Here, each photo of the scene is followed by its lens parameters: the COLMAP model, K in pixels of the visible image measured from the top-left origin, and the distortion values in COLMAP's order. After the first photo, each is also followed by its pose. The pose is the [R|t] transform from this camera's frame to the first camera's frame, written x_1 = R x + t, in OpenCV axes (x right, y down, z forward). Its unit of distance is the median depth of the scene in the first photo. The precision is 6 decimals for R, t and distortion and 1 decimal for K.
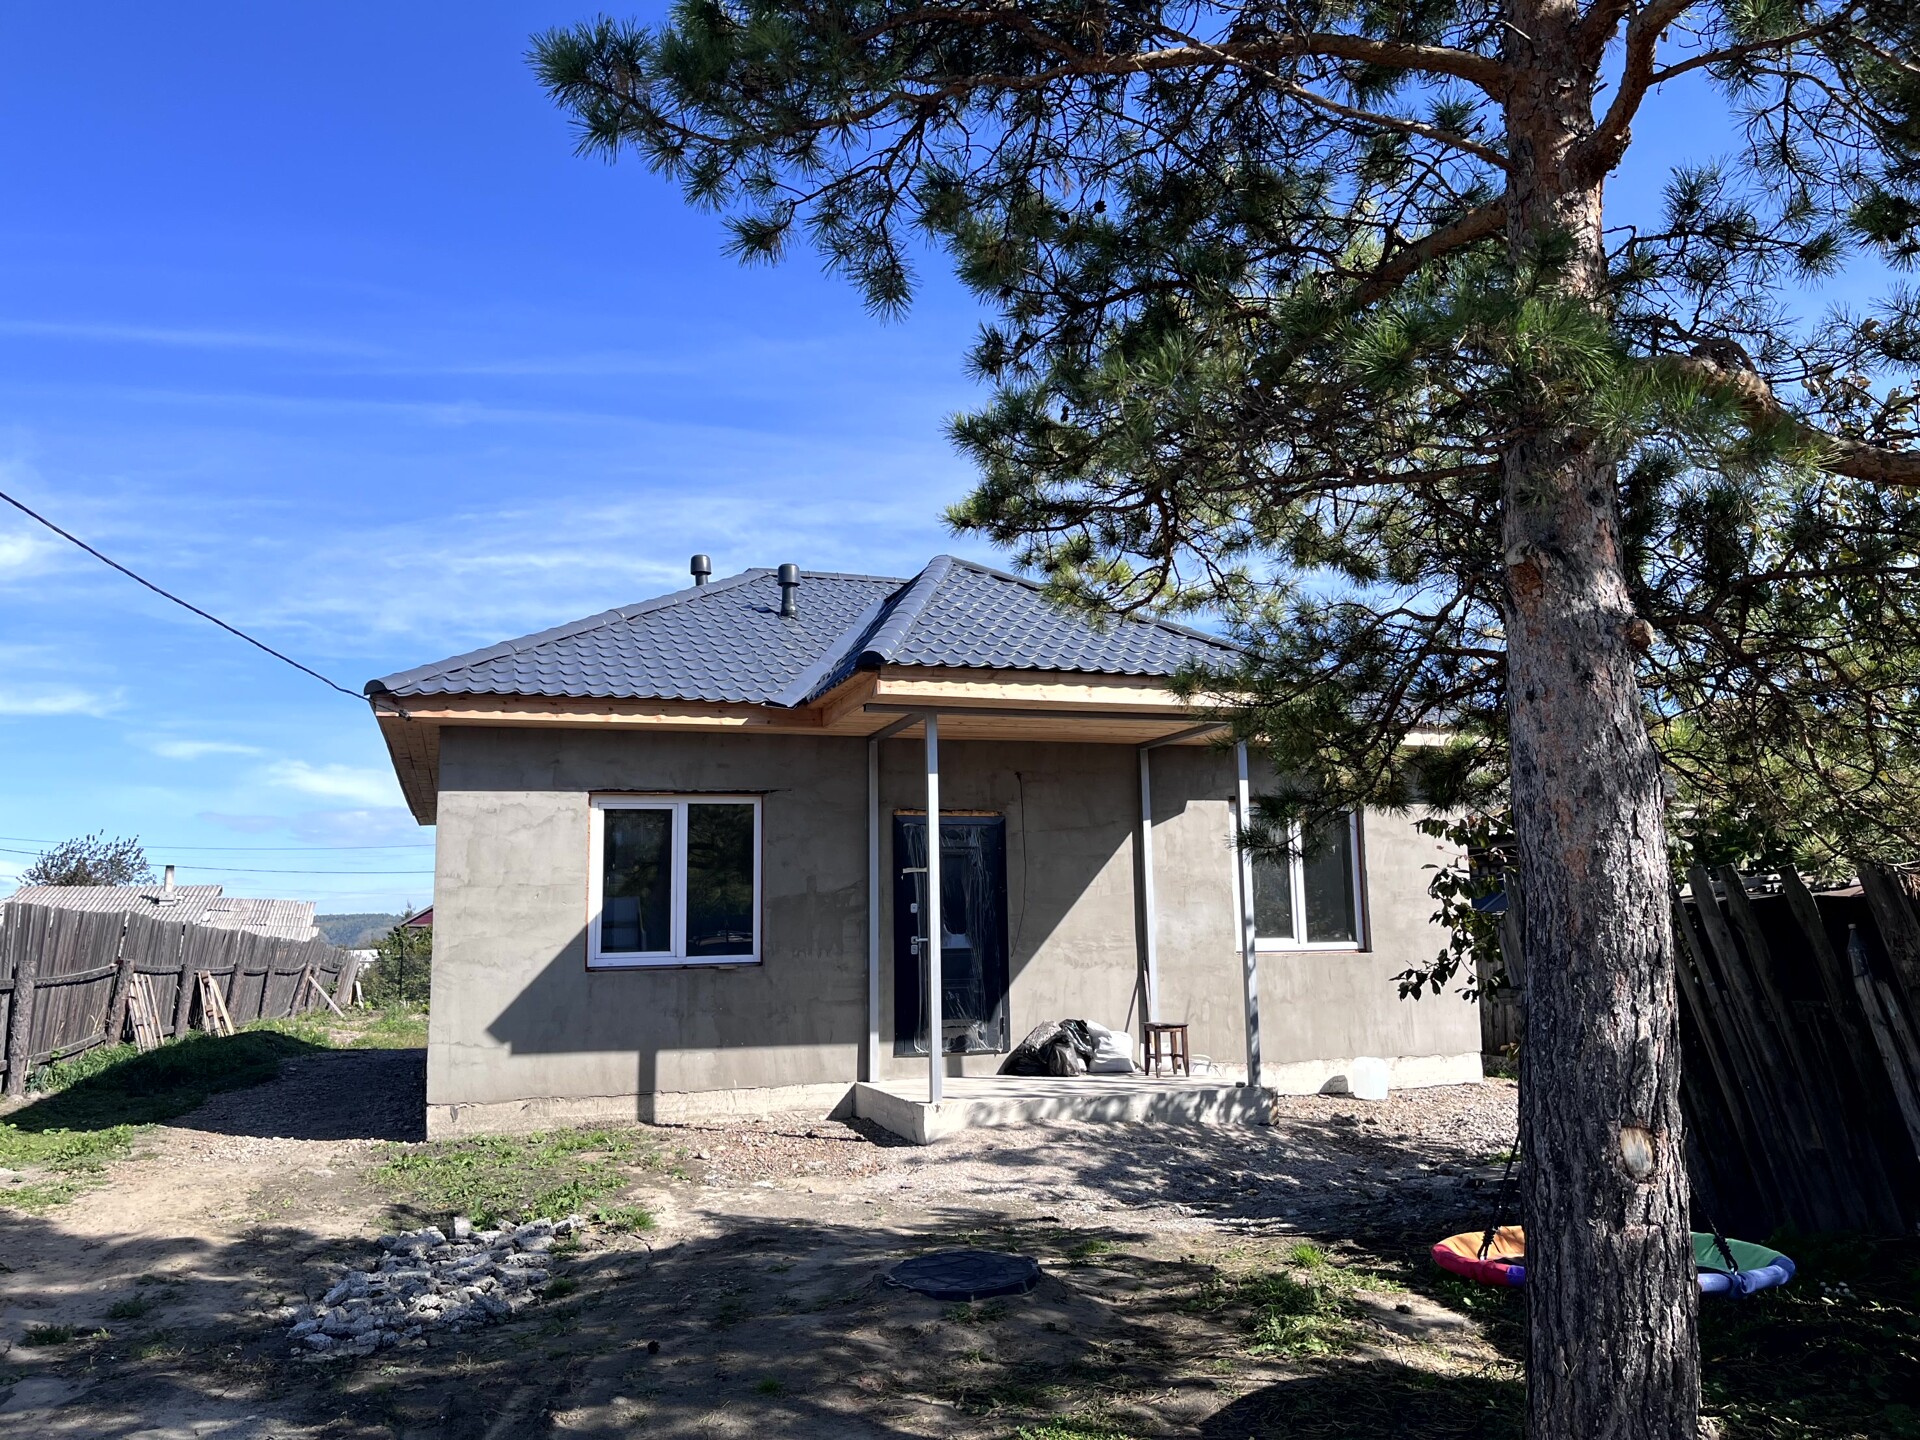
lens RADIAL K [[1454.0, 0, 957.1], [0, 1454.0, 676.4], [0, 0, 1]] dist [0.040946, -0.052175]
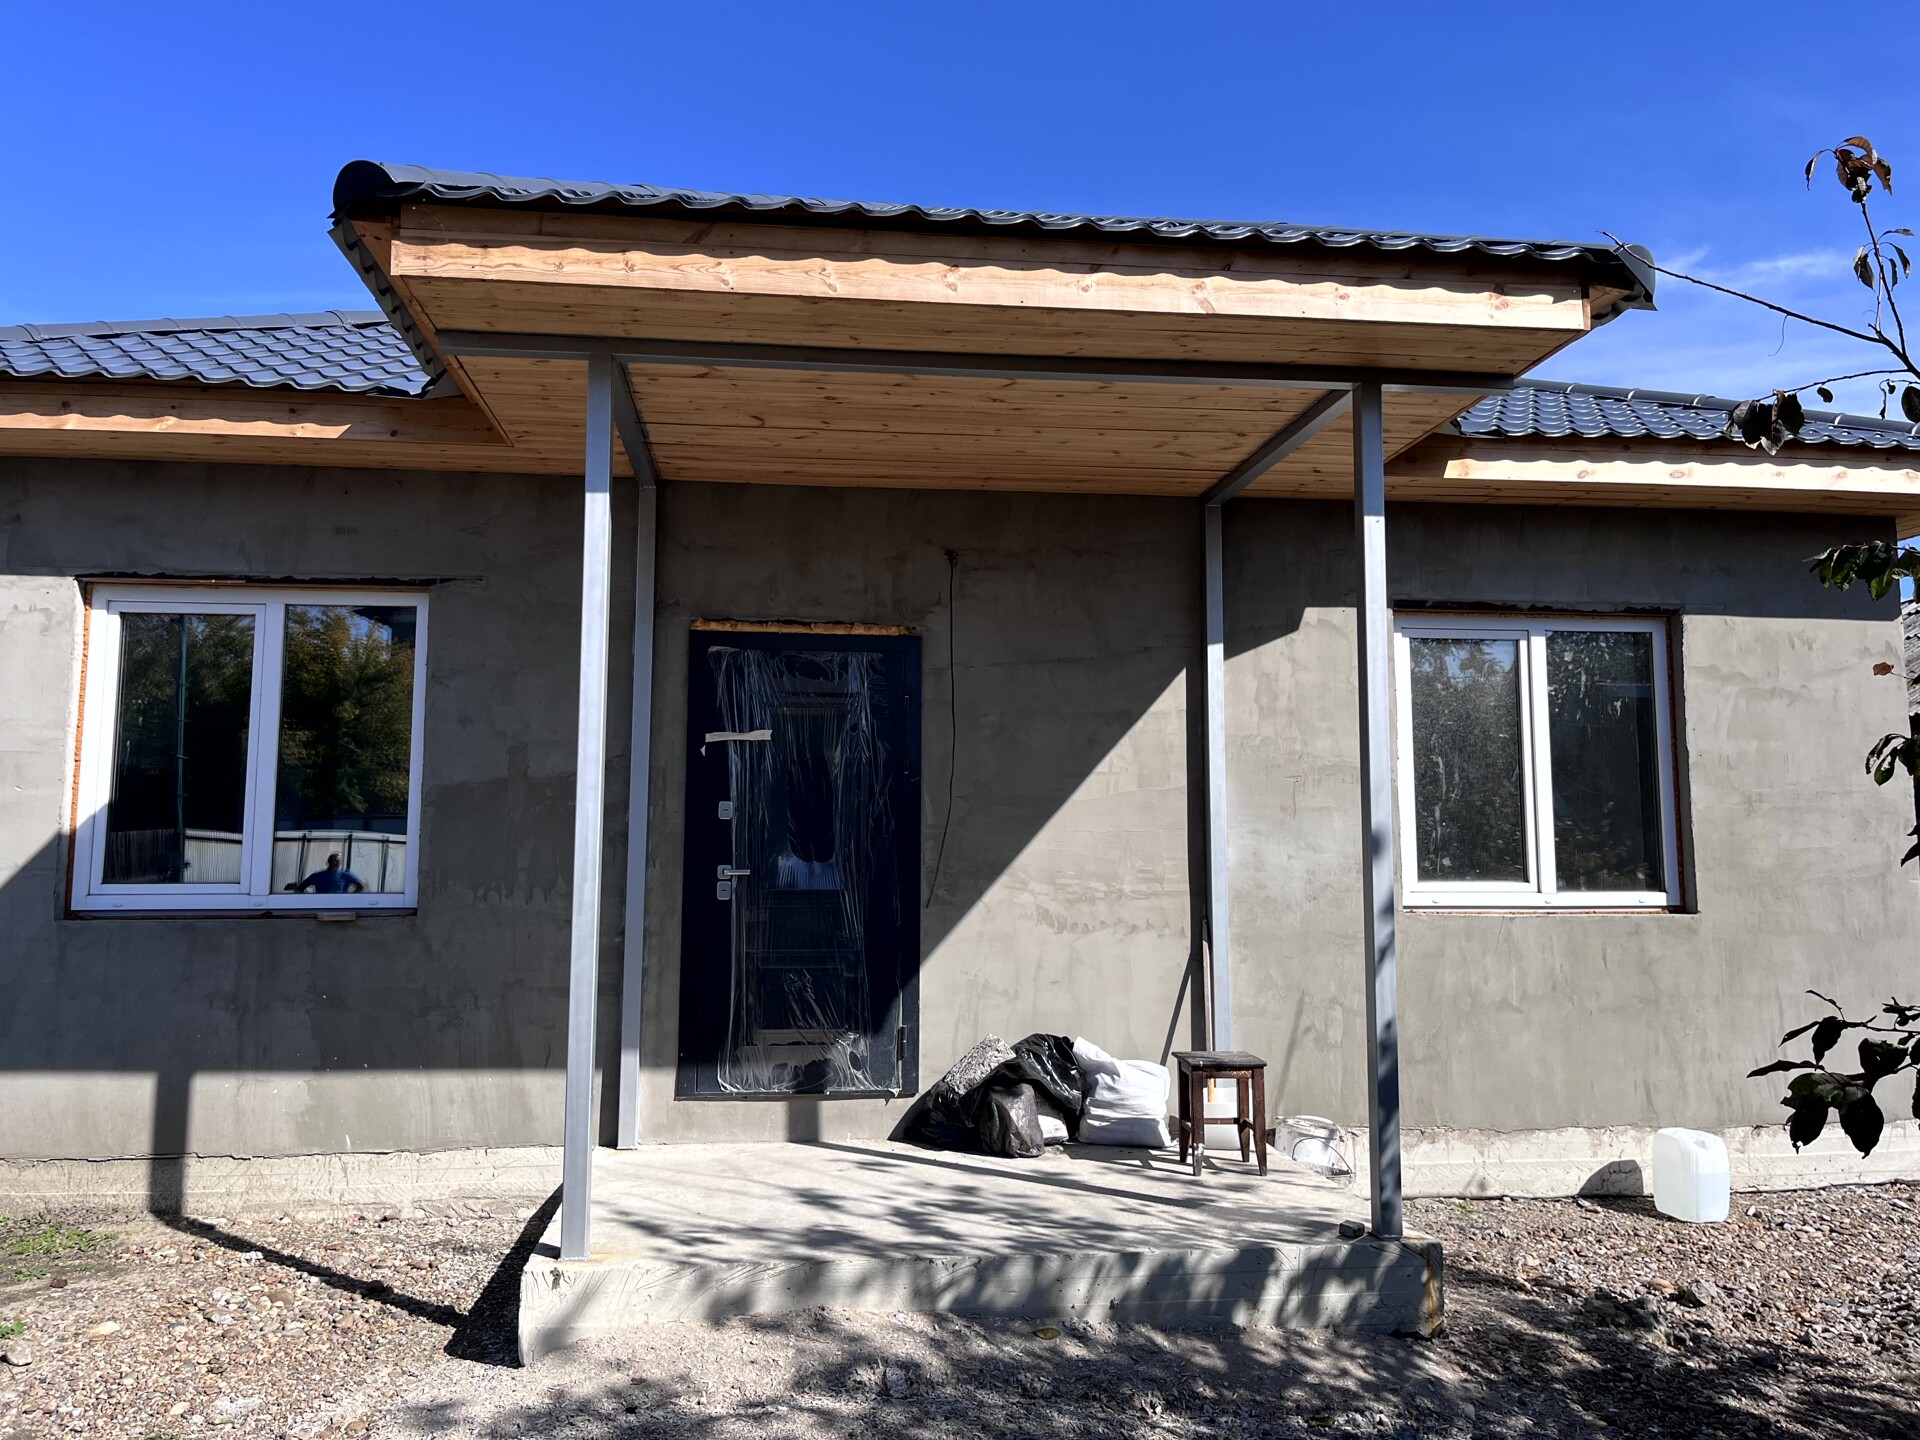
lens RADIAL K [[1454.0, 0, 957.1], [0, 1454.0, 676.4], [0, 0, 1]] dist [0.040946, -0.052175]
pose [[0.980374, -0.005289, -0.197075, 0.151782], [0.015276, 0.998672, 0.049194, 0.089340], [0.196553, -0.051239, 0.979153, 0.521980]]
